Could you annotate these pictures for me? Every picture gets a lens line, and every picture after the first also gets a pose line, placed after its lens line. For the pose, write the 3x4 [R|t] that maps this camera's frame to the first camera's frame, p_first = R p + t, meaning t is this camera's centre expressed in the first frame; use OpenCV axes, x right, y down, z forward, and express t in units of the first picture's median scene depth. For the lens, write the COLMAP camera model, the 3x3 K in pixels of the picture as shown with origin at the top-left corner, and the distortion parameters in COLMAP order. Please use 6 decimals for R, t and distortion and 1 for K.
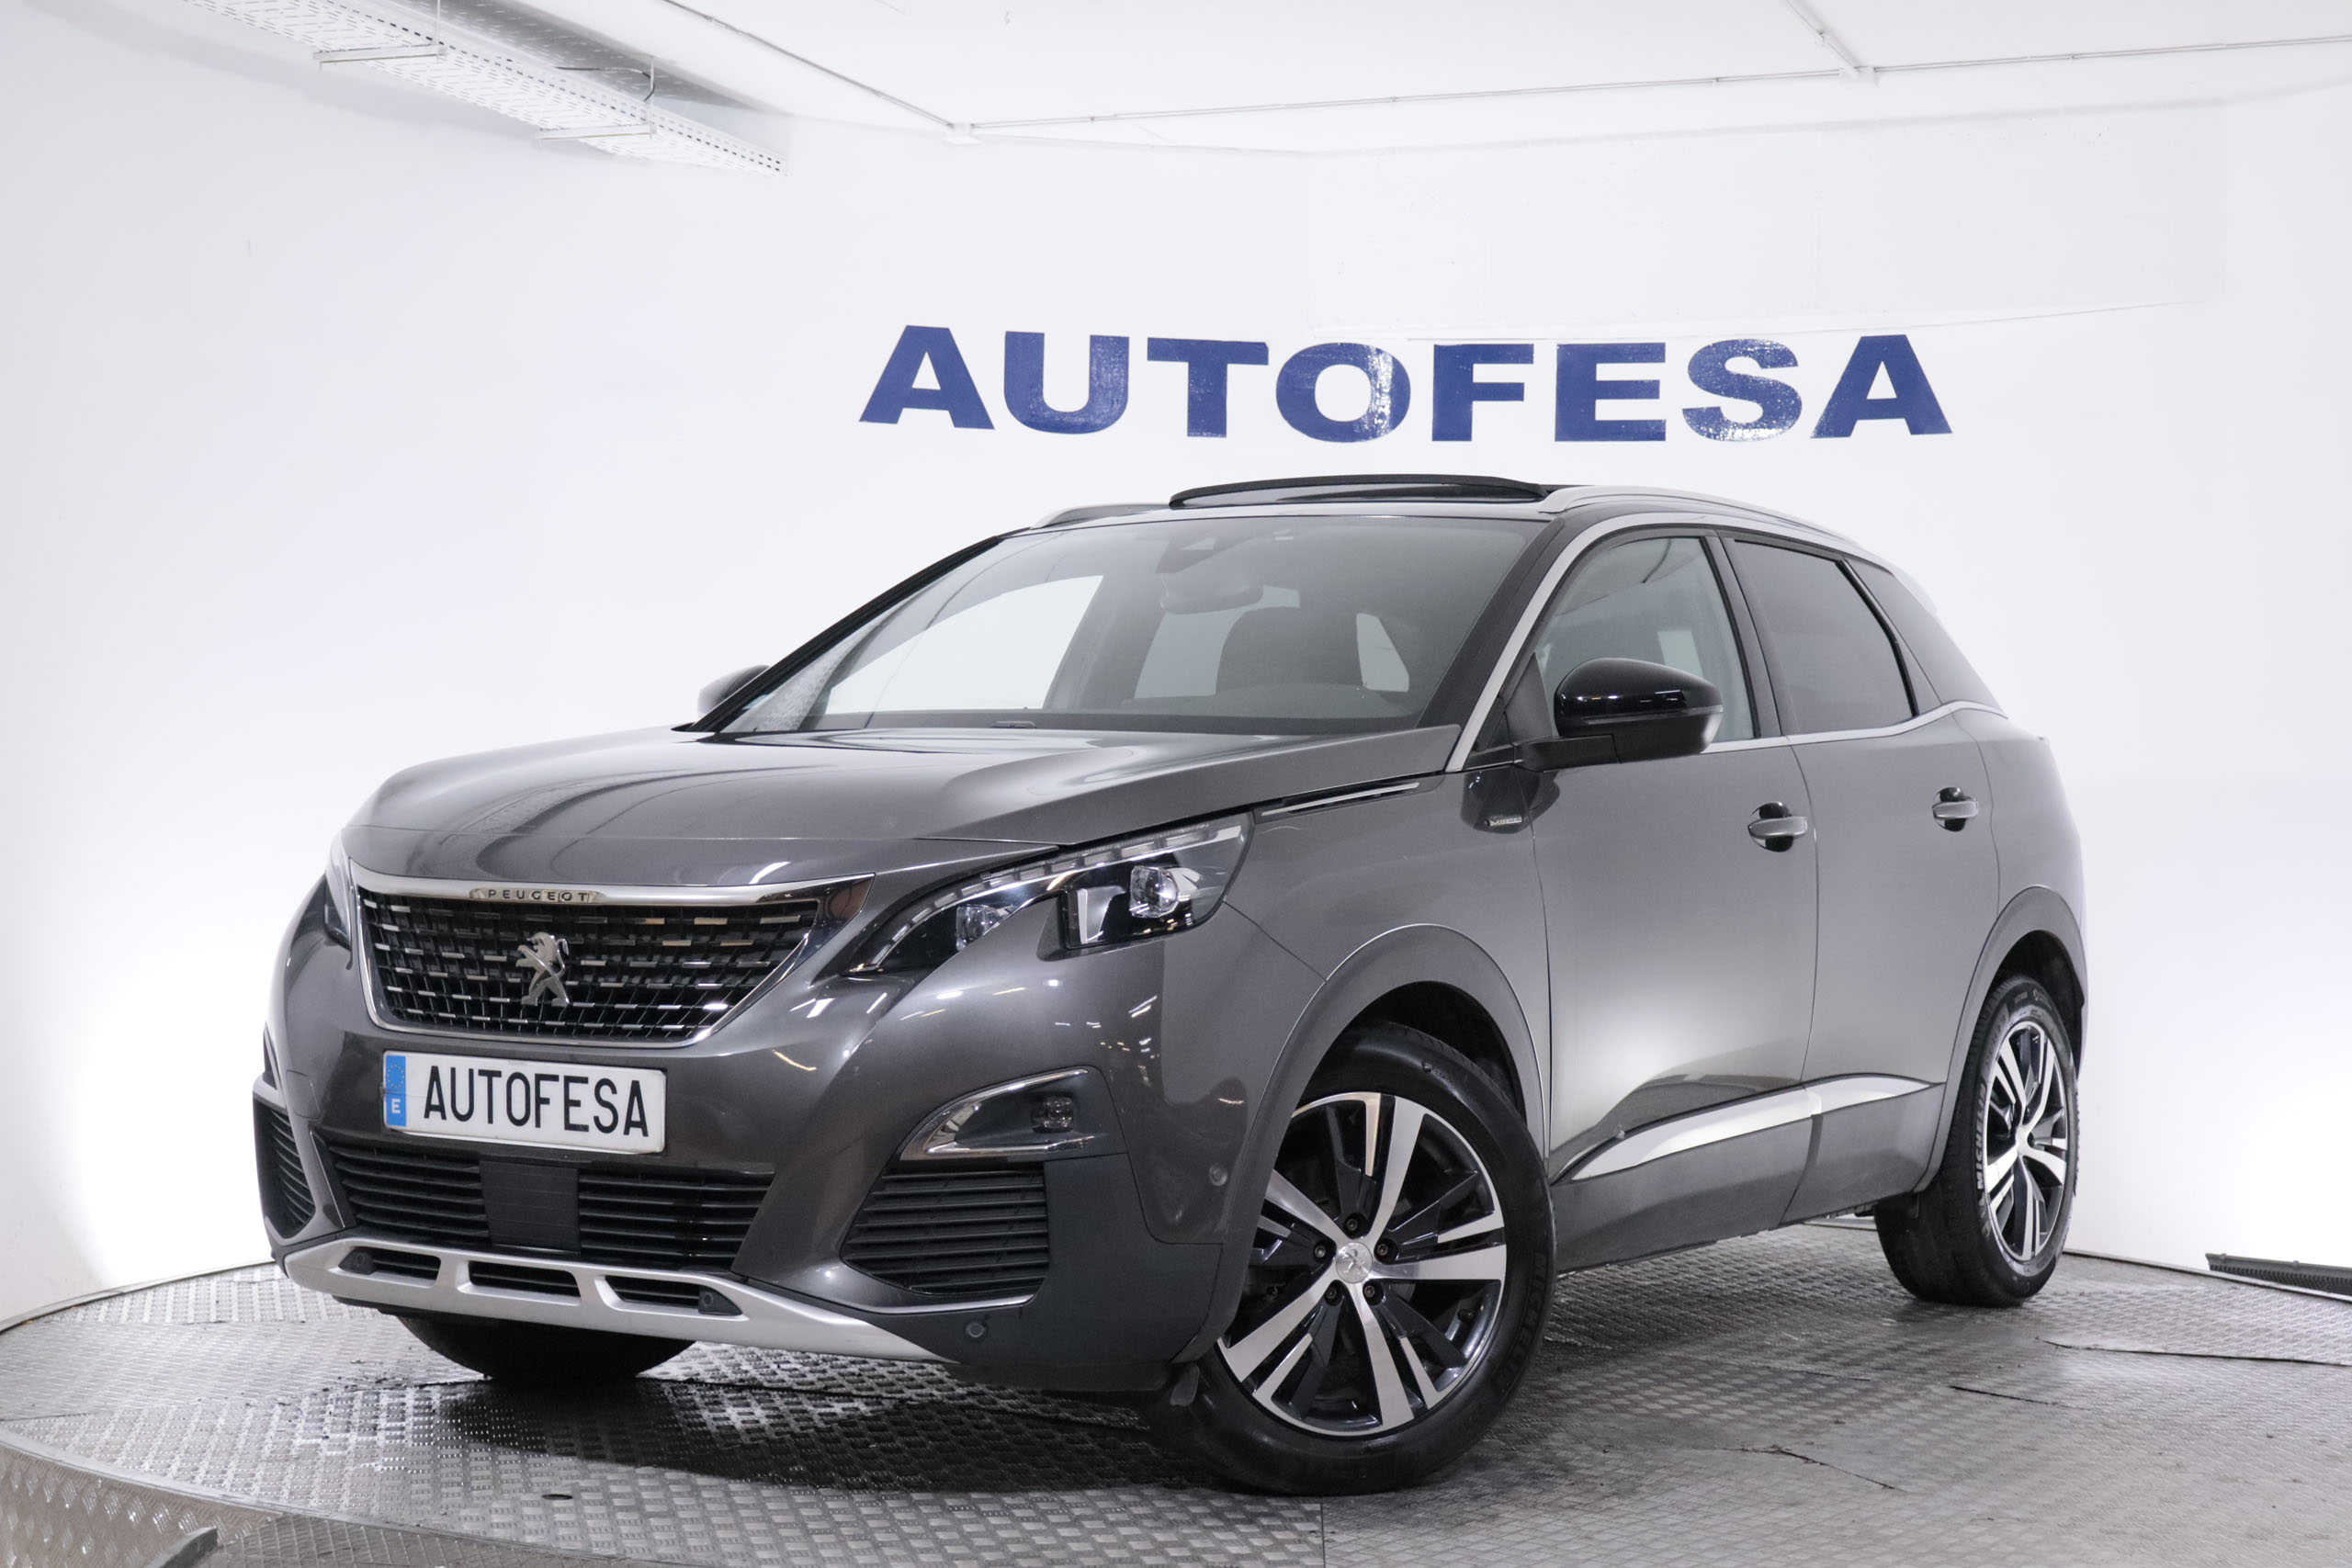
lens RADIAL K [[3666.8, 0, 1176.0], [0, 3666.8, 784.0], [0, 0, 1]] dist [-0.001853, 0.022833]
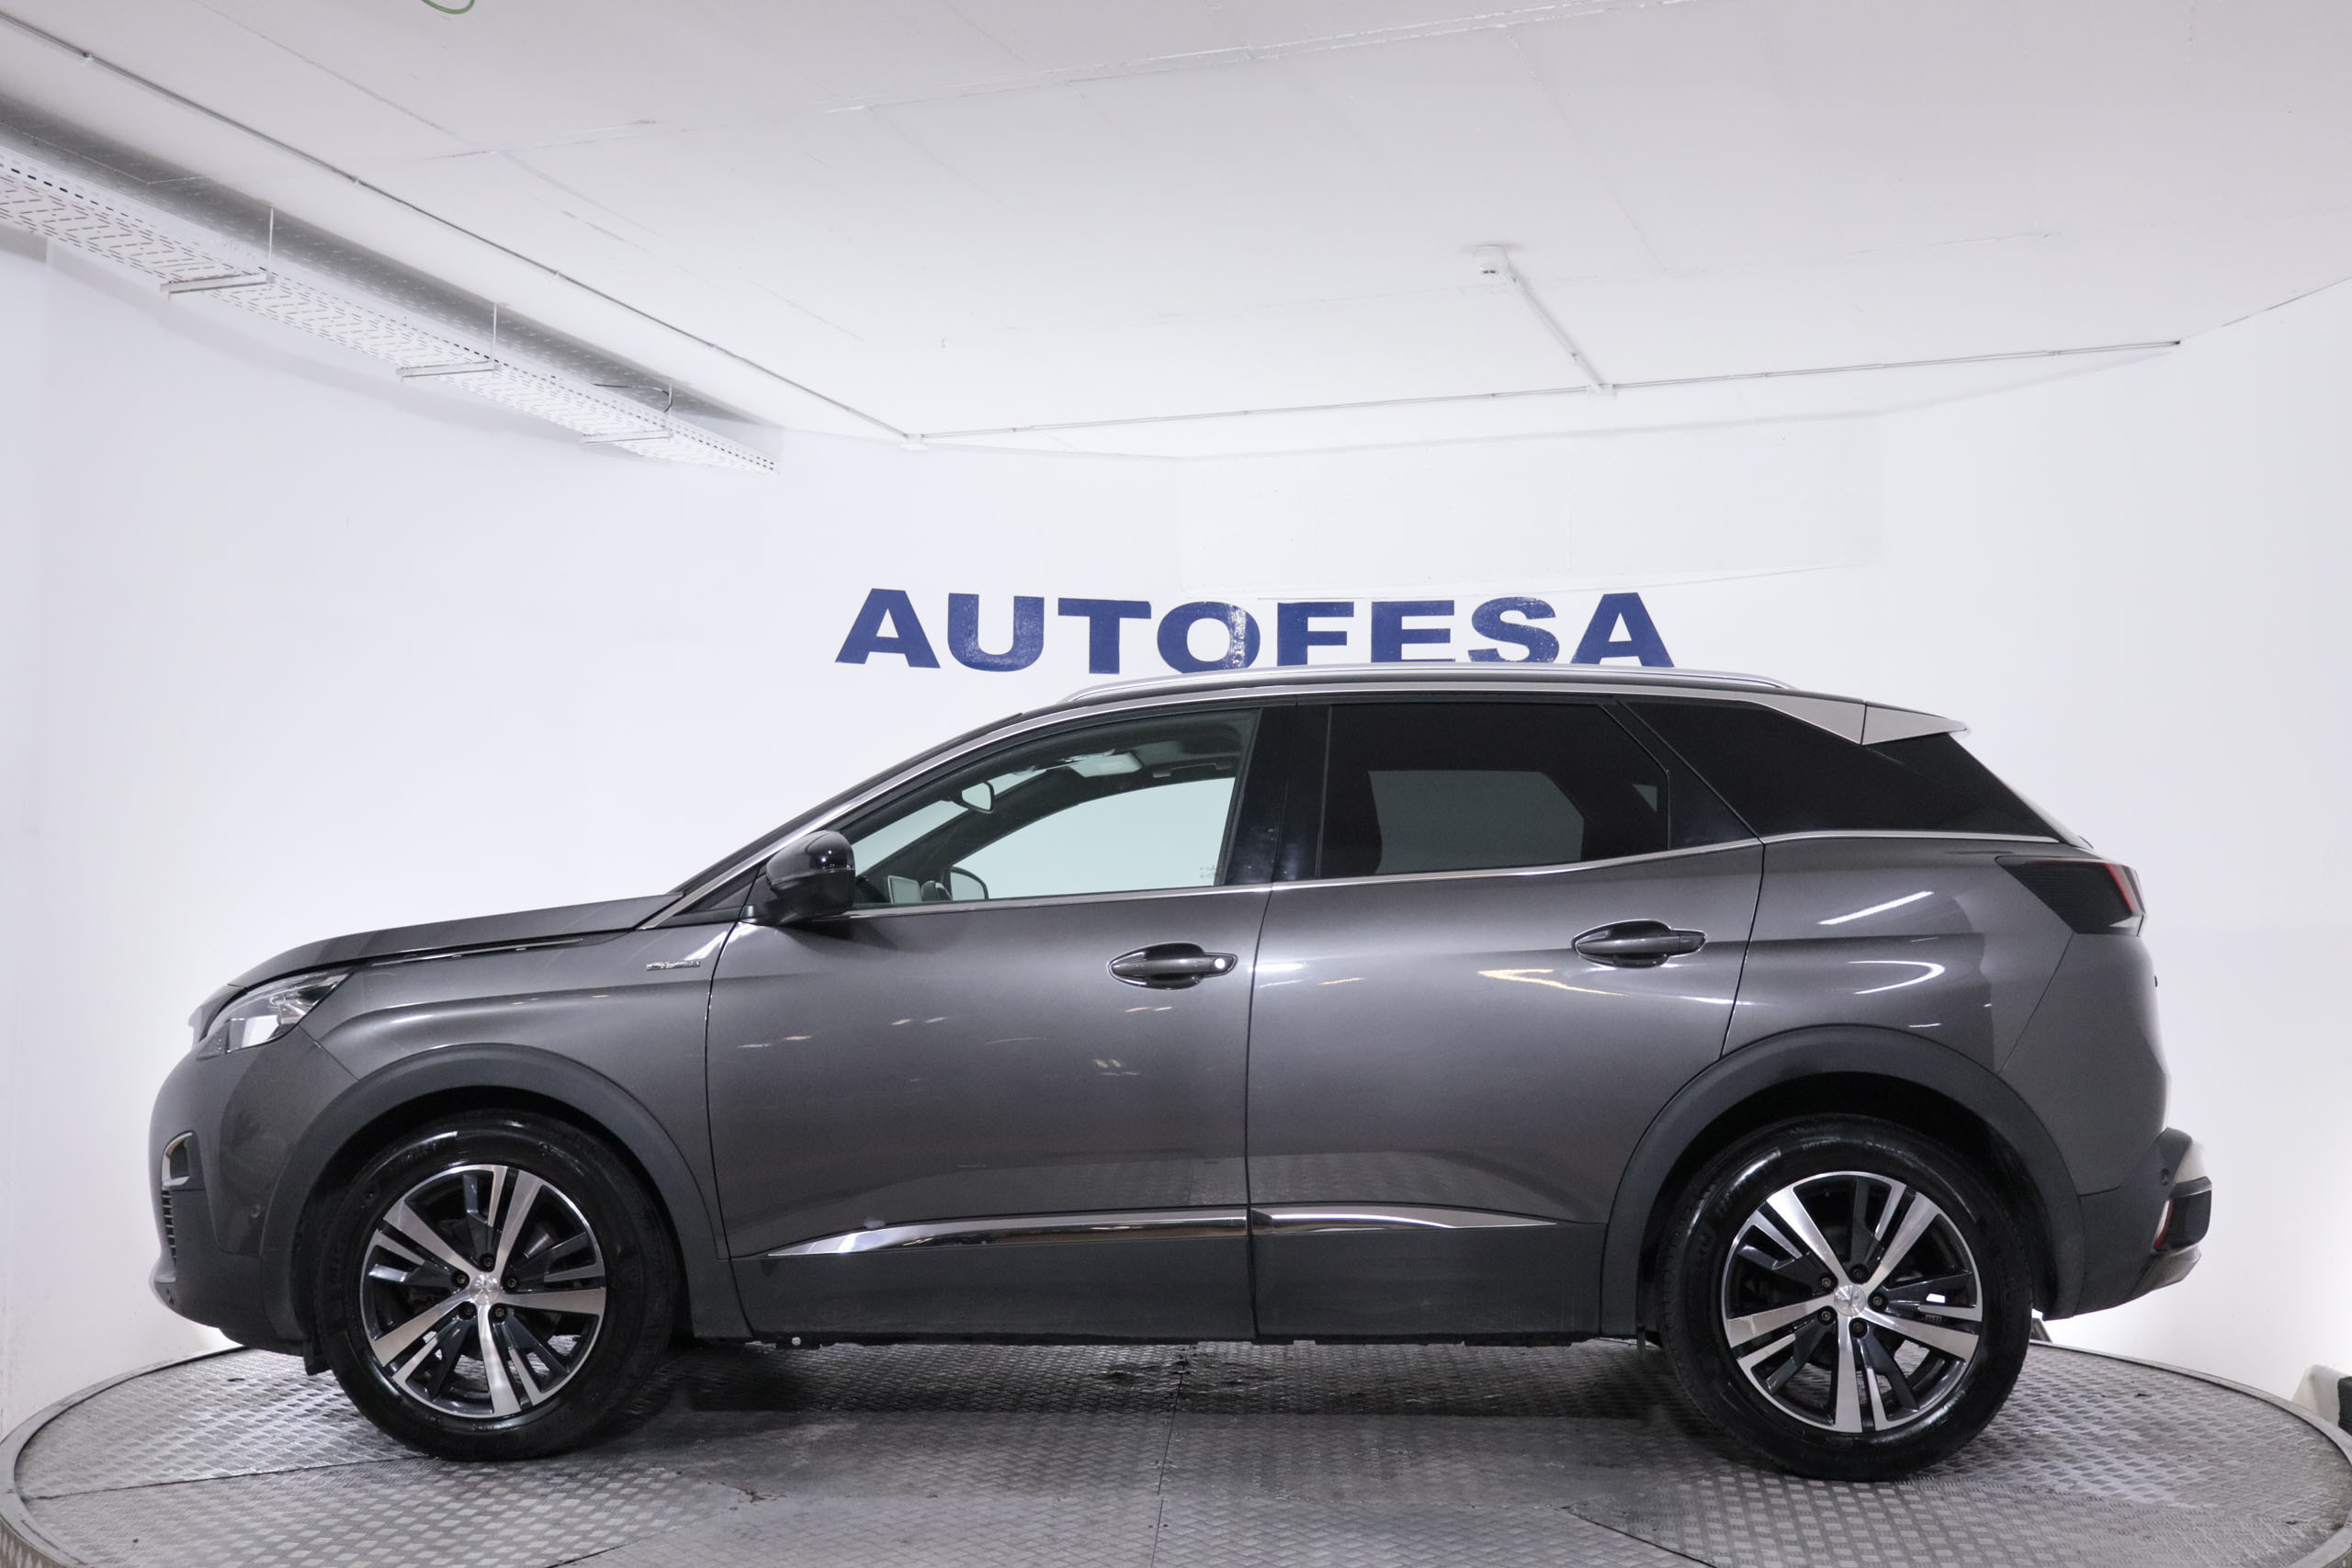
lens RADIAL K [[2560.4, 0, 1176.0], [0, 2560.4, 784.0], [0, 0, 1]] dist [-0.000831, 0.013773]
pose [[0.999531, -0.005579, 0.030108, 0.006656], [0.007442, 0.998042, -0.062096, 0.001188], [-0.029703, 0.062291, 0.997616, 0.100429]]
